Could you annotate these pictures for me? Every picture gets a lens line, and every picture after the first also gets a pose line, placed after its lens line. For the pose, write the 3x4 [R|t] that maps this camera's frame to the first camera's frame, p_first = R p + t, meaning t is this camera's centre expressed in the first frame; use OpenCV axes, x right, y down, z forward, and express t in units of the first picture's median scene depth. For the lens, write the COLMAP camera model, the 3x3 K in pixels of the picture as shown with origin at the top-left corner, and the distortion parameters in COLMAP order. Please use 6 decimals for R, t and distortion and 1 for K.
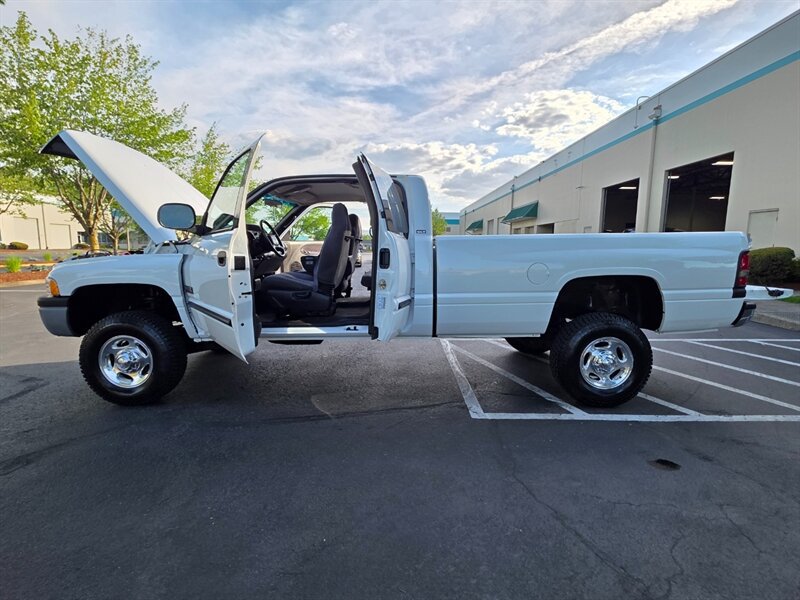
lens RADIAL K [[423.3, 0, 400.9], [0, 423.3, 288.6], [0, 0, 1]] dist [-0.002474, -0.001663]
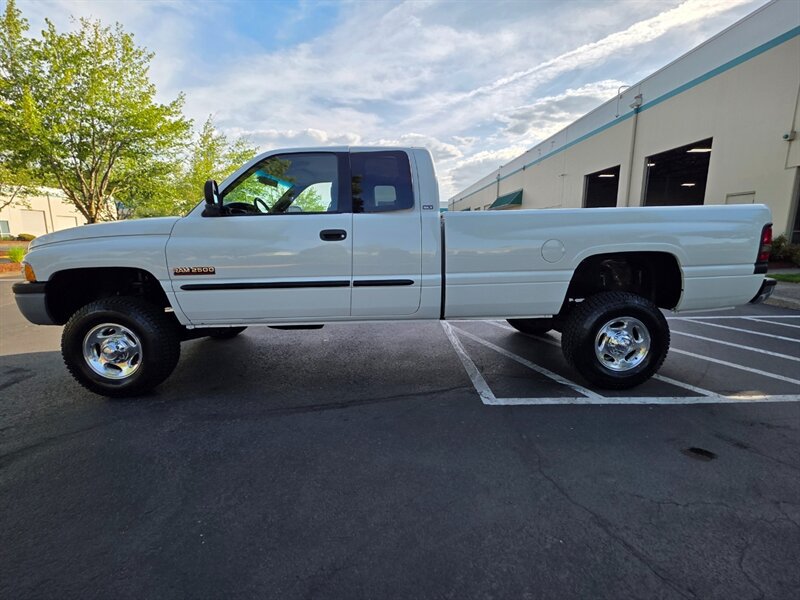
lens RADIAL K [[368.0, 0, 395.2], [0, 368.0, 289.9], [0, 0, 1]] dist [-0.000868, -0.000653]
pose [[0.999678, -0.014125, 0.021077, -0.043603], [0.013307, 0.999171, 0.038462, 0.014734], [-0.021603, -0.038169, 0.999038, 0.181750]]
